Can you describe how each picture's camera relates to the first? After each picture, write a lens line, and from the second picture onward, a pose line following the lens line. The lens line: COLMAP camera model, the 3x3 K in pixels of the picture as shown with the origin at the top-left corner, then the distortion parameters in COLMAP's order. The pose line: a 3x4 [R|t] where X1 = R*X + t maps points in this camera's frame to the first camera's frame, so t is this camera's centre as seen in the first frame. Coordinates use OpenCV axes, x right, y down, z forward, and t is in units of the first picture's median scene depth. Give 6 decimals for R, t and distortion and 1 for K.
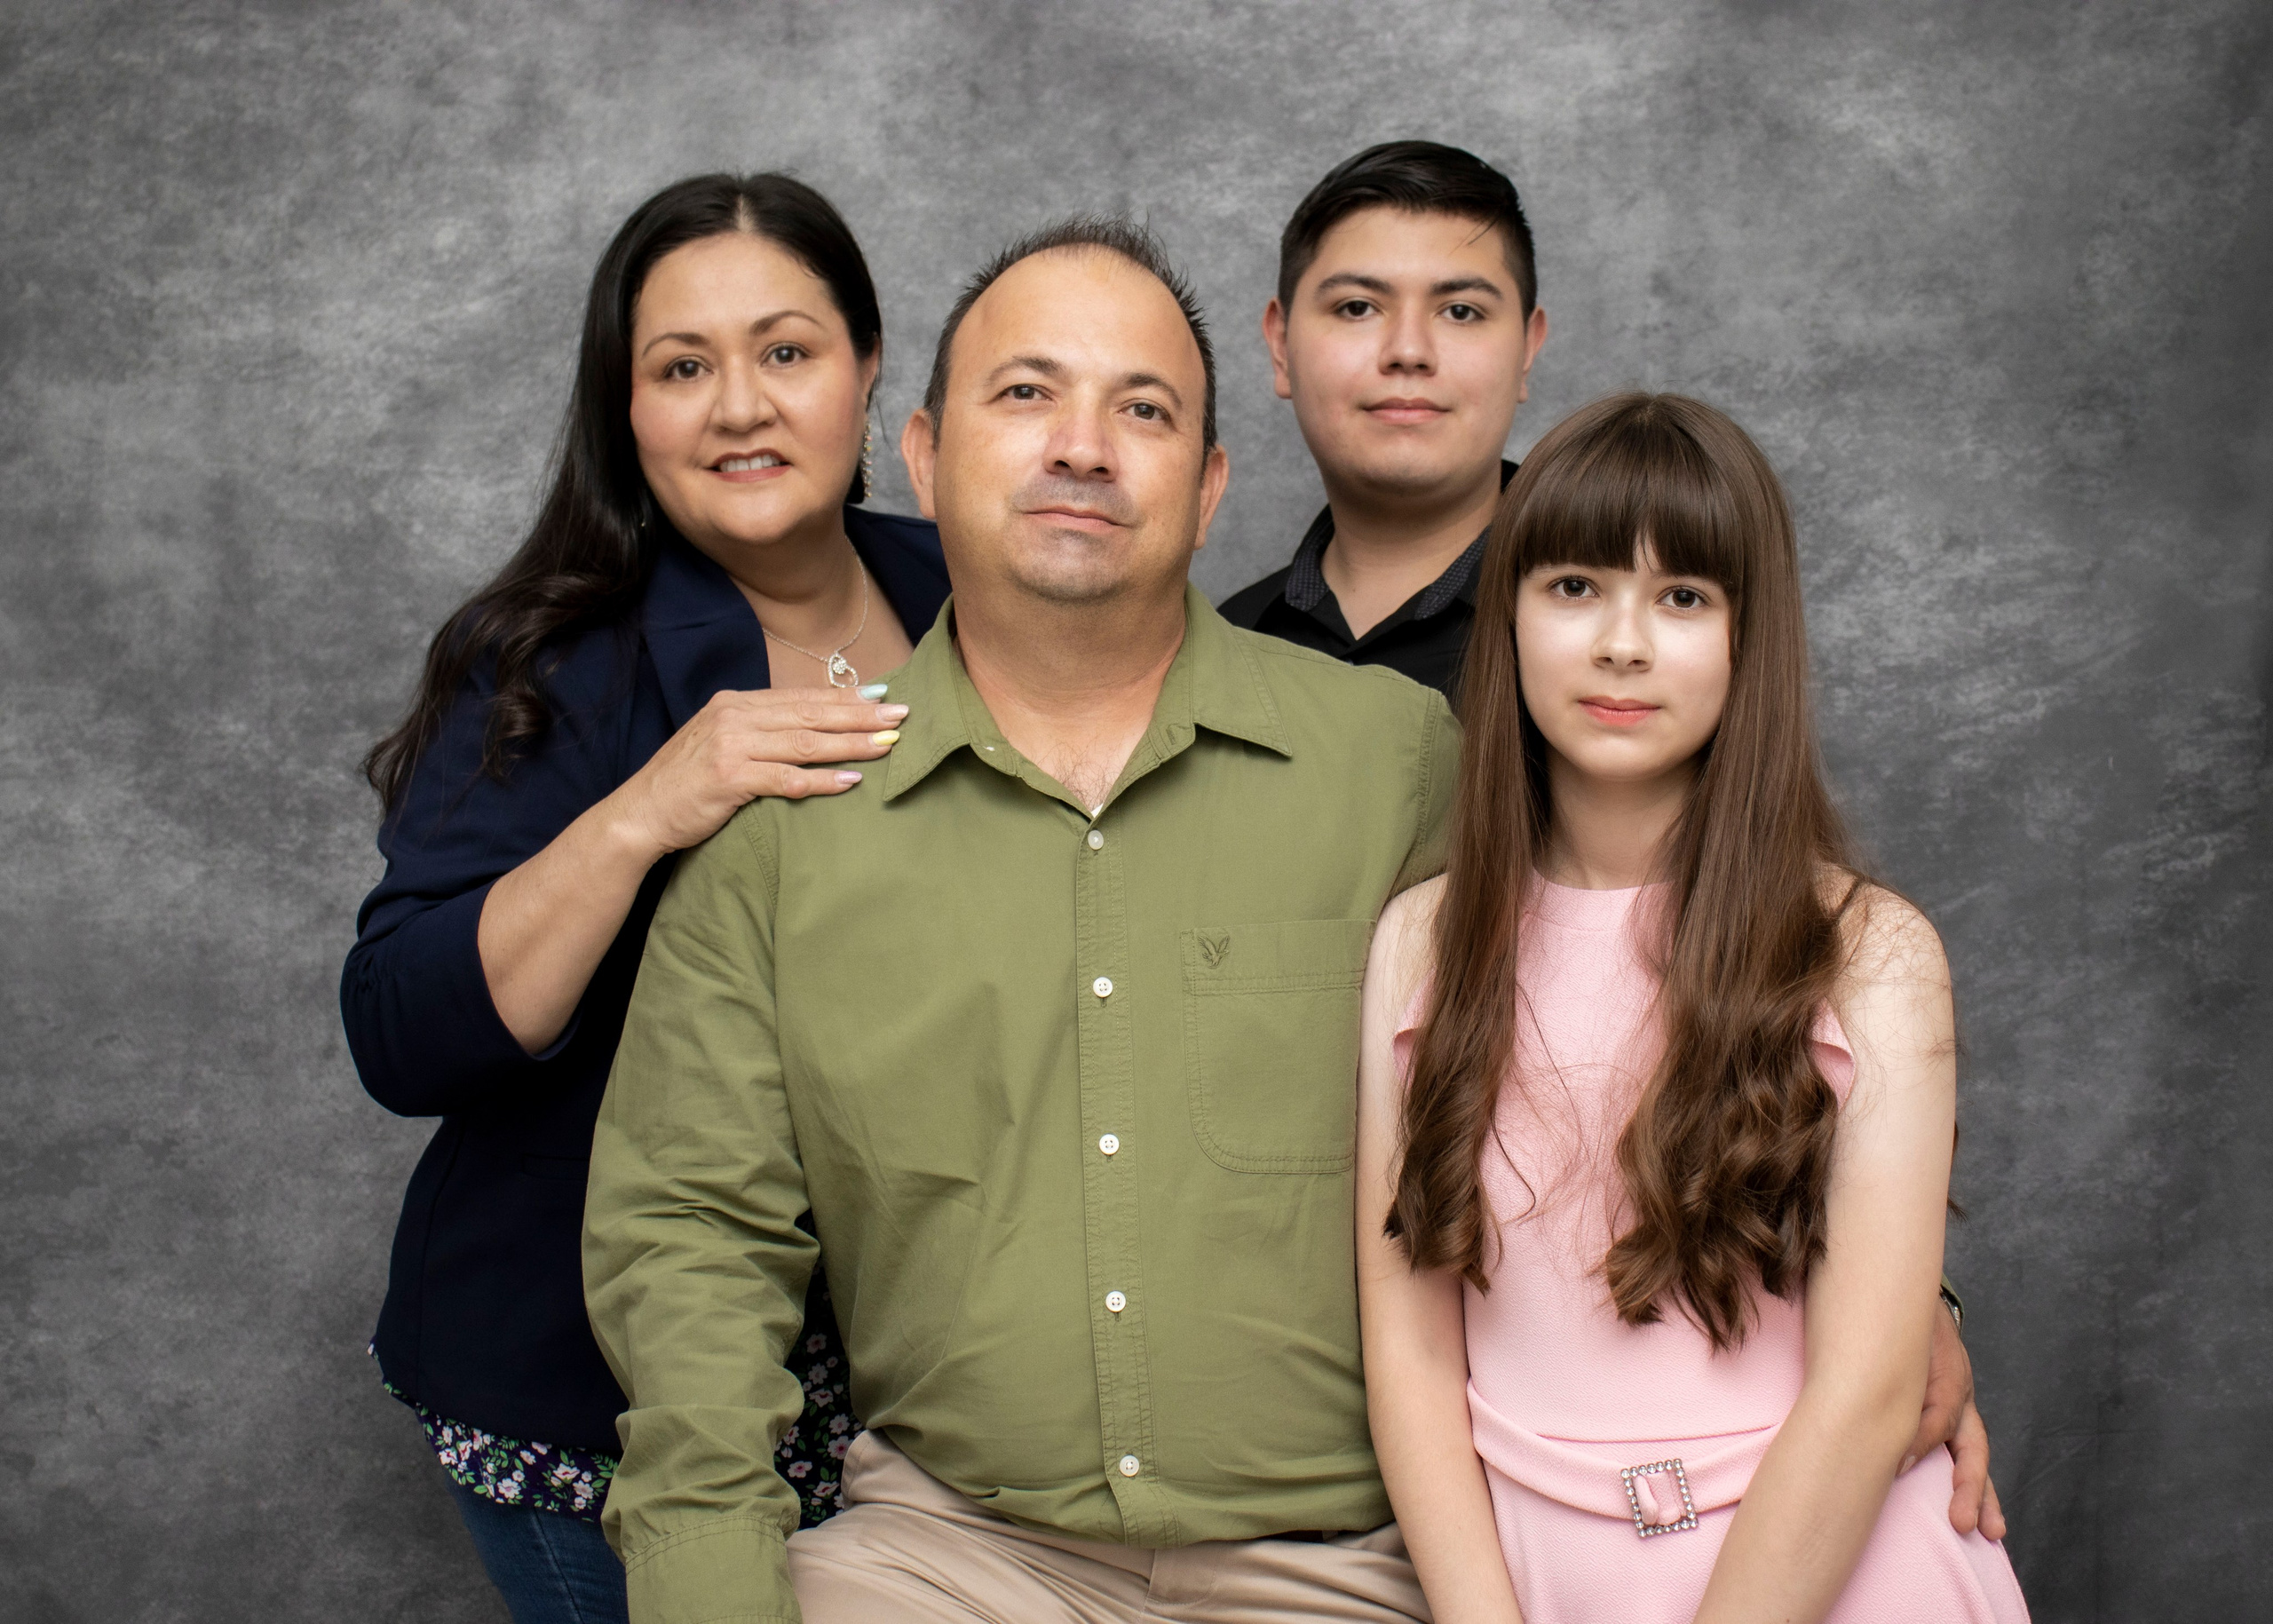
lens RADIAL K [[4189.6, 0, 1151.5], [0, 4189.6, 817.5], [0, 0, 1]] dist [0.047347, 0.416462]
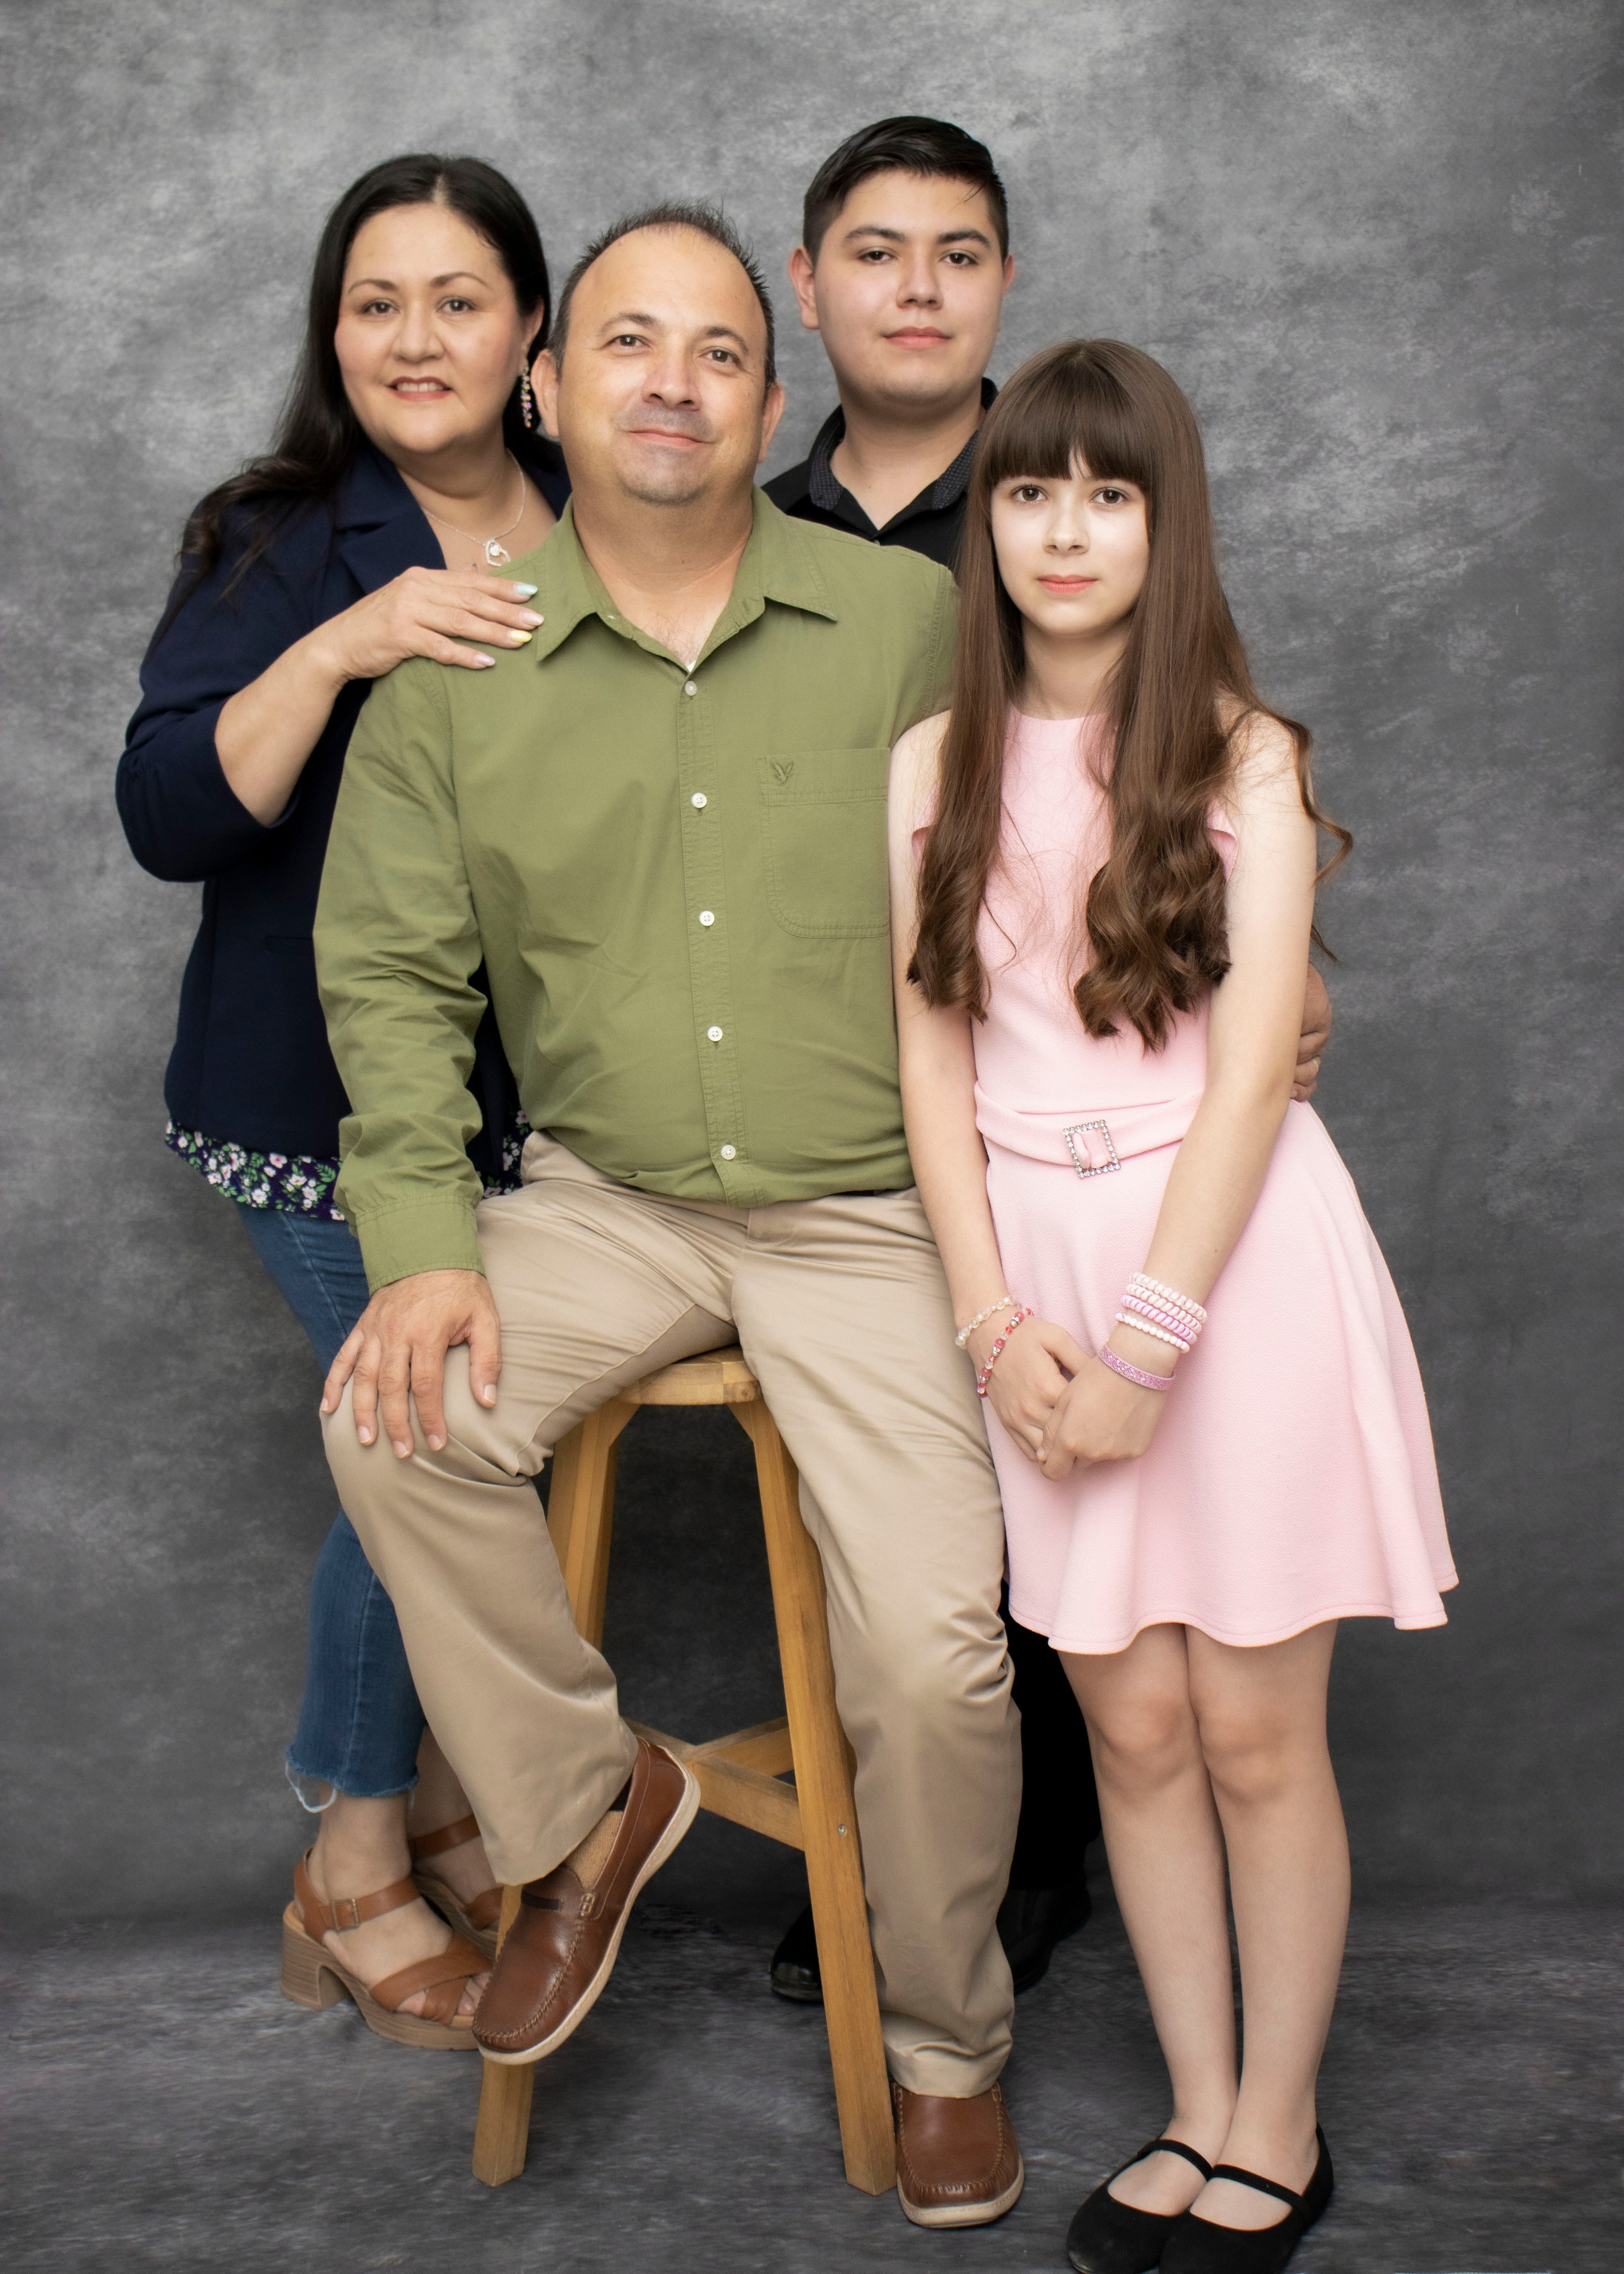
lens RADIAL K [[3750.9, 0, 776.4], [0, 3750.9, 1211.0], [0, 0, 1]] dist [-0.093700, 1.048109]
pose [[0.999803, -0.019329, -0.004550, 0.010281], [0.019784, 0.989327, 0.144364, -0.000935], [0.001711, -0.144425, 0.989514, -0.121096]]
